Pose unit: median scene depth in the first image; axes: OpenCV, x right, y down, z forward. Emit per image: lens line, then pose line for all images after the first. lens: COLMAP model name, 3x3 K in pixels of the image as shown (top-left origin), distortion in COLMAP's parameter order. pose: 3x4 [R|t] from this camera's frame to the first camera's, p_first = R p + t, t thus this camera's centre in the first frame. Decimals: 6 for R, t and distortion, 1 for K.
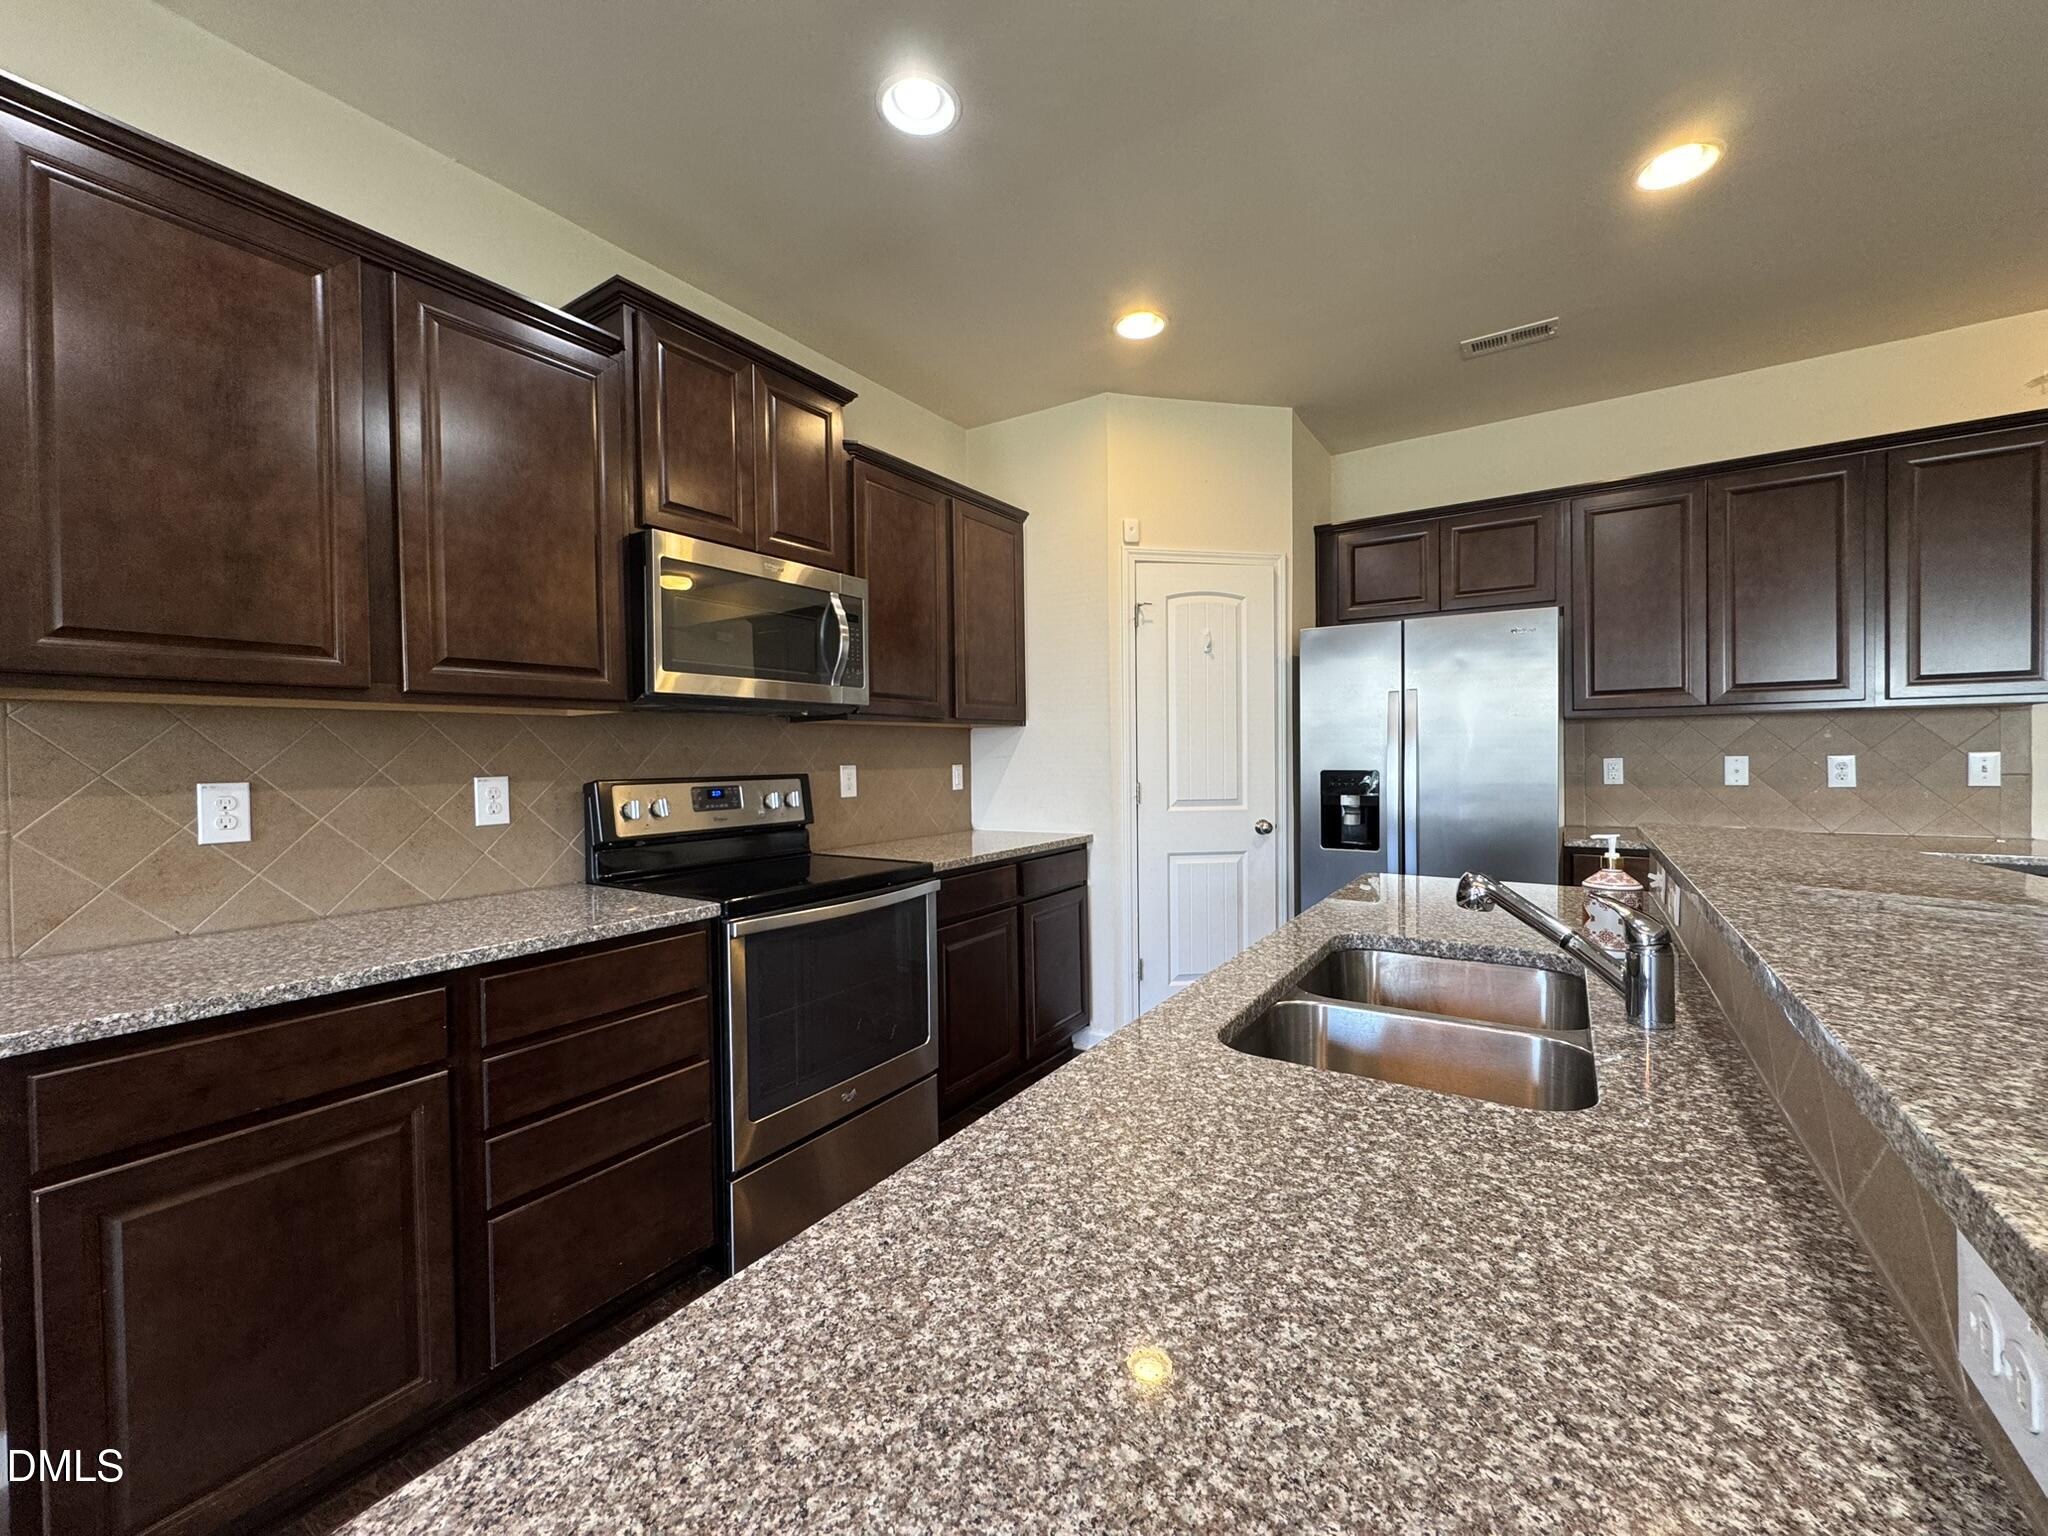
lens RADIAL K [[818.8, 0, 1025.9], [0, 818.8, 763.8], [0, 0, 1]] dist [0.000377, 0.000035]
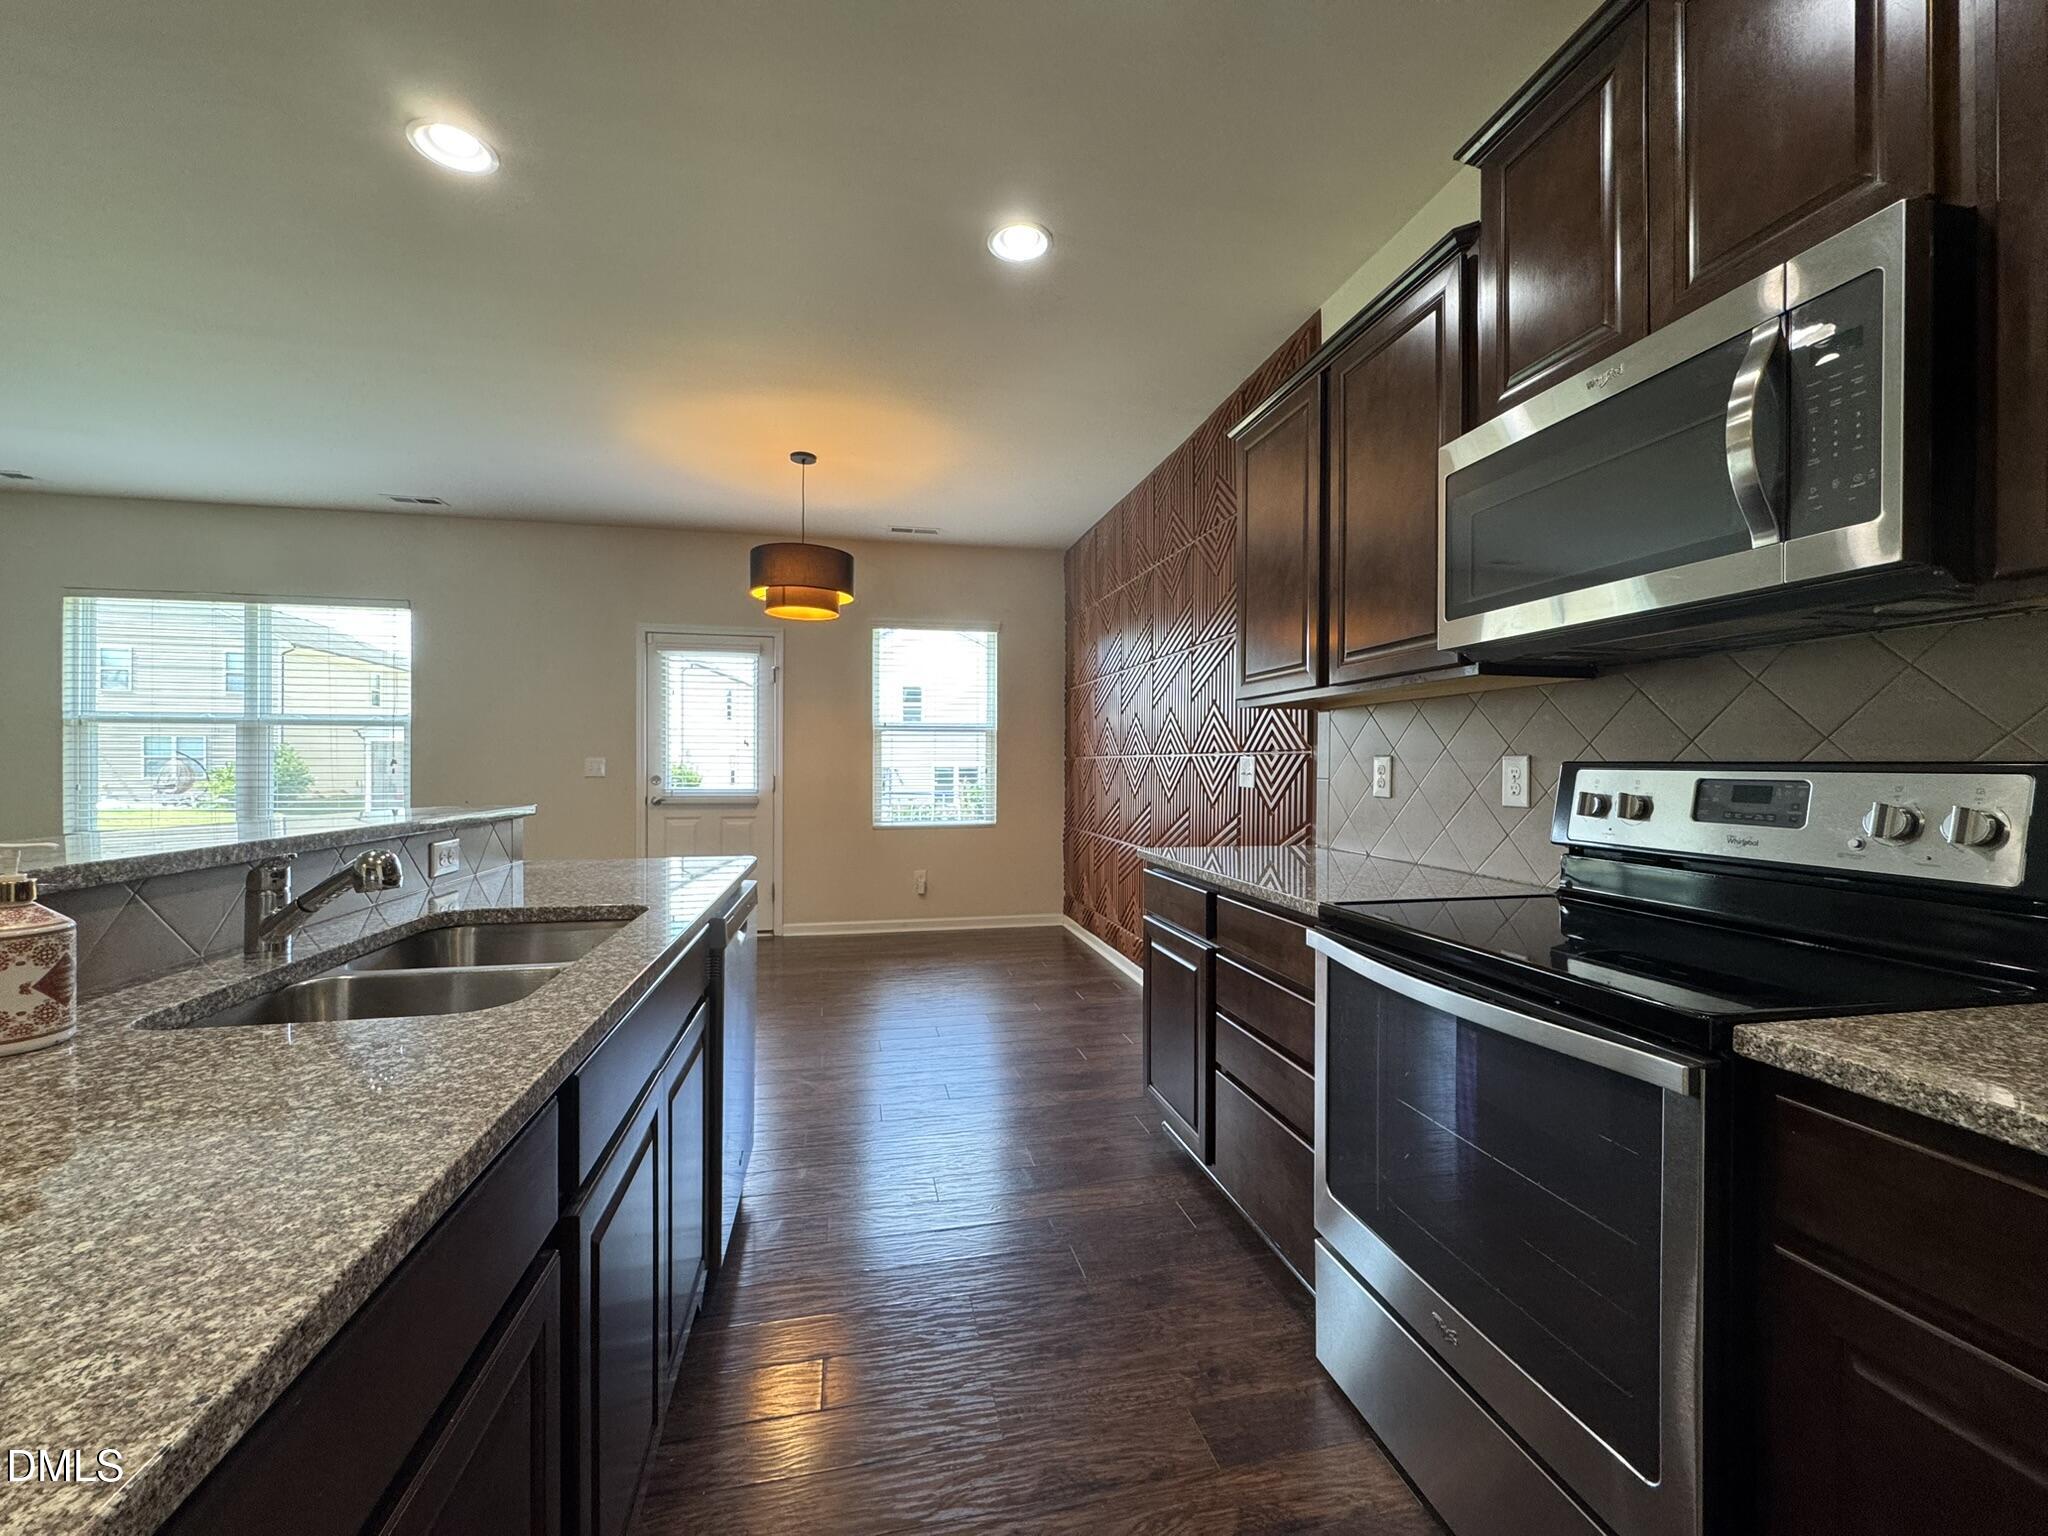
lens RADIAL K [[813.3, 0, 1024.0], [0, 813.3, 768.0], [0, 0, 1]] dist [-0.005940, 0.000265]
pose [[-0.699334, 0.015875, -0.714619, 0.270596], [0.000589, 0.999766, 0.021634, 0.006972], [0.714795, 0.014709, -0.699179, 0.839517]]
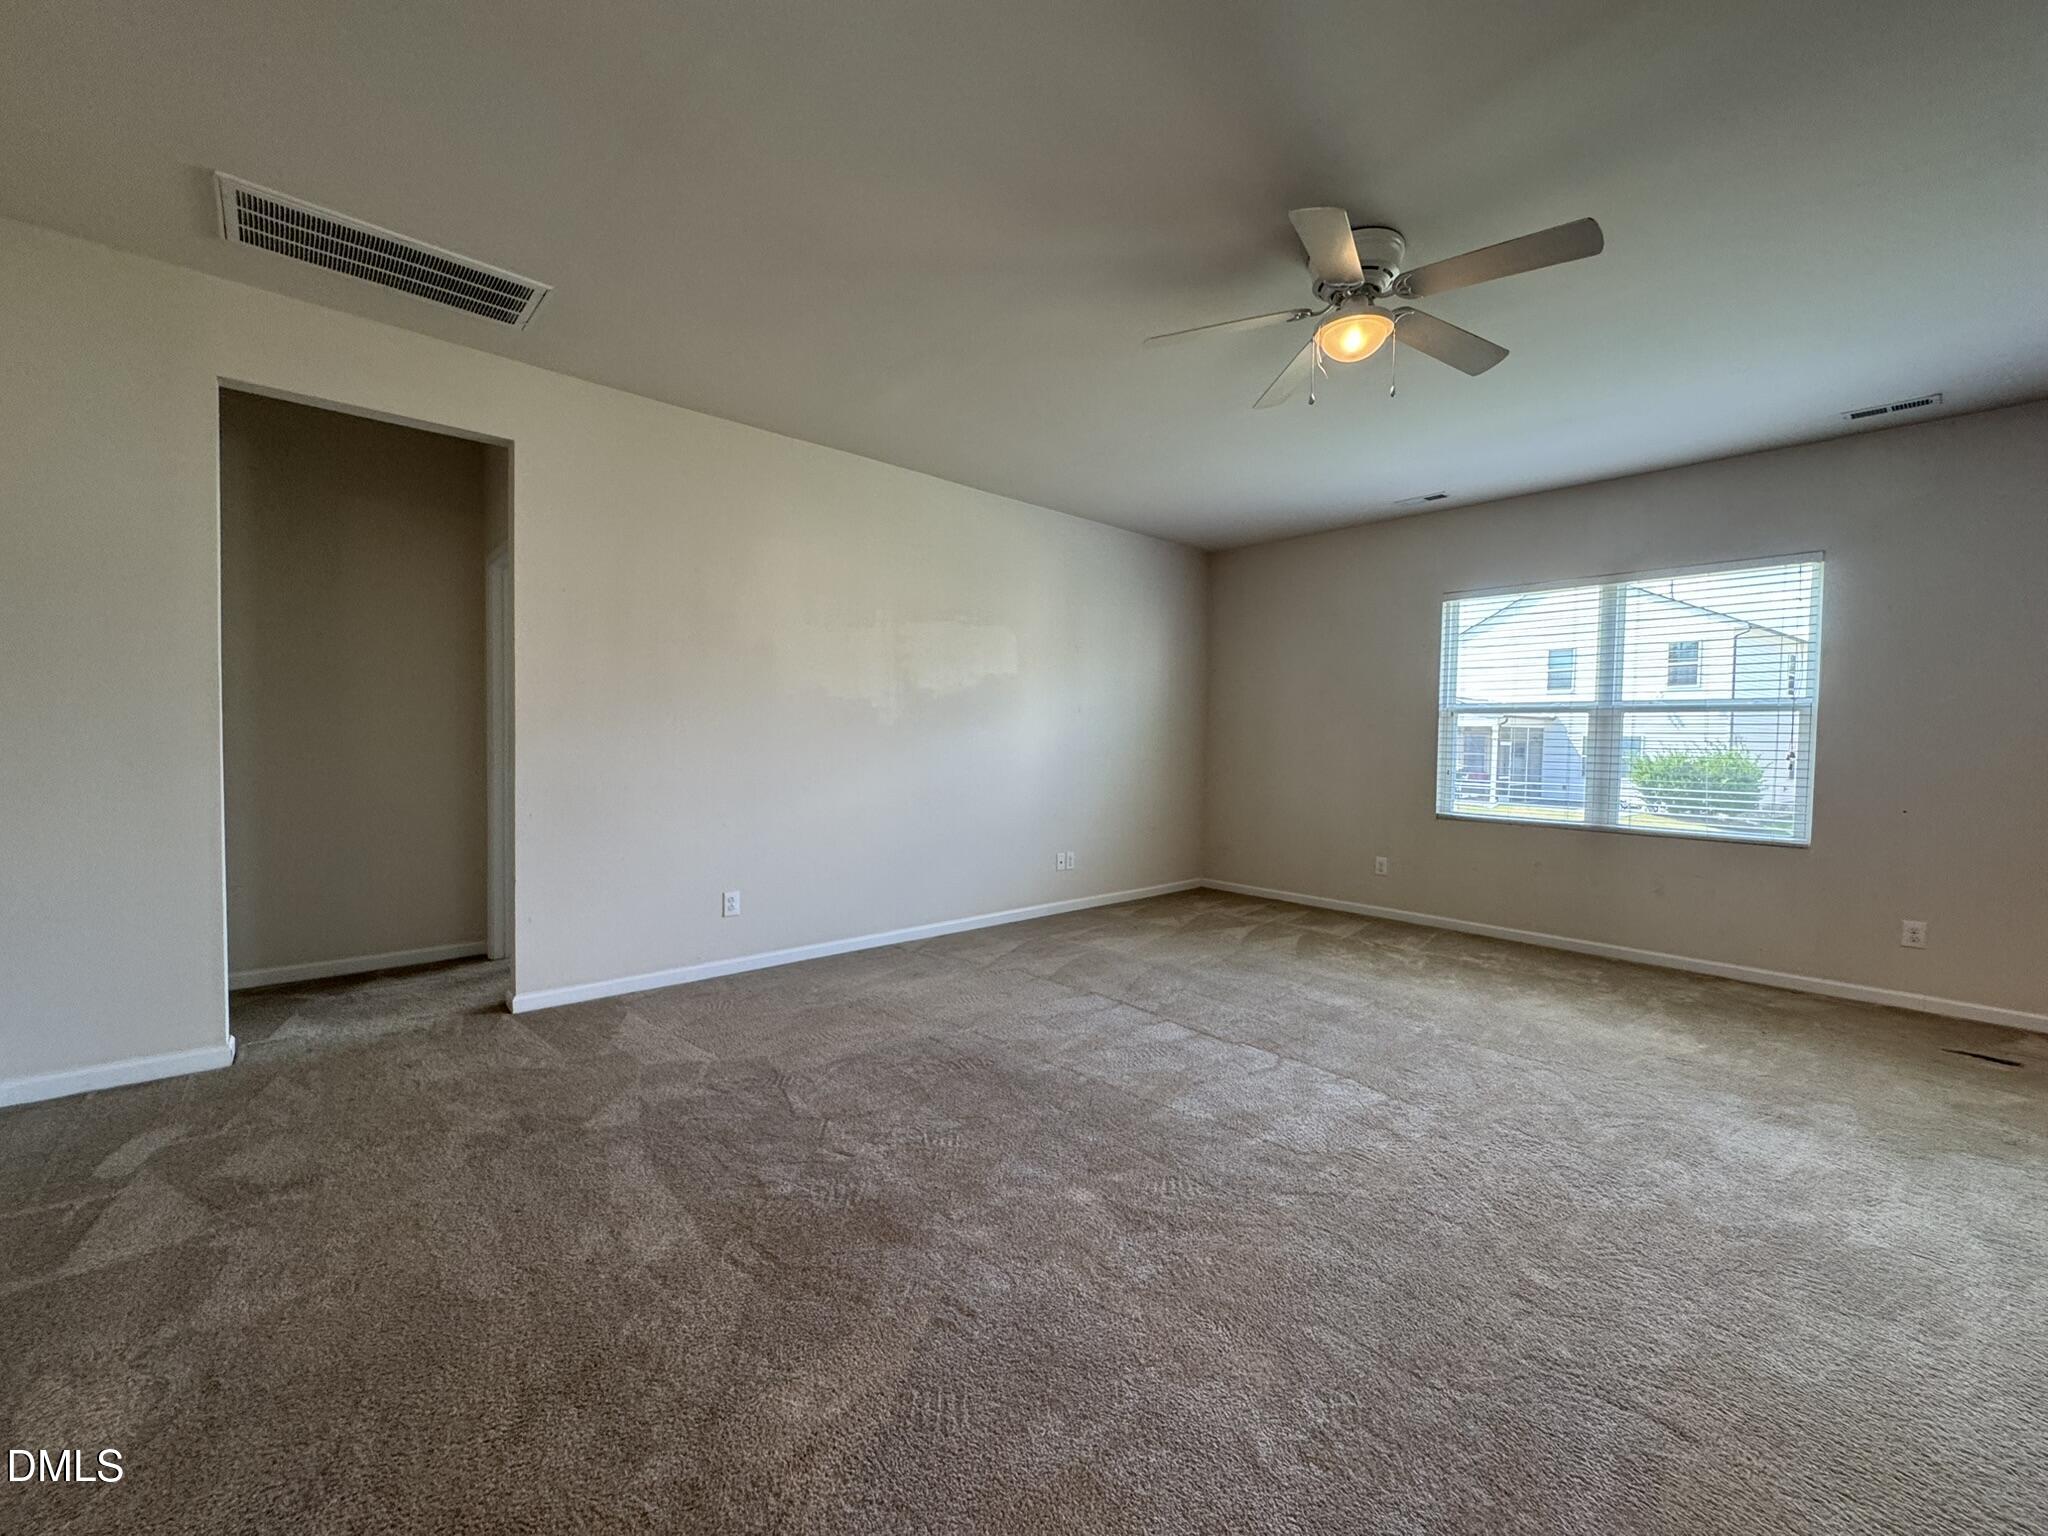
lens RADIAL K [[823.9, 0, 1021.5], [0, 823.9, 764.3], [0, 0, 1]] dist [-0.003891, 0.000040]
pose [[-0.970827, -0.008861, 0.239618, 0.882145], [0.000988, 0.999161, 0.040949, -0.011646], [-0.239780, 0.039991, -0.970003, 0.379889]]
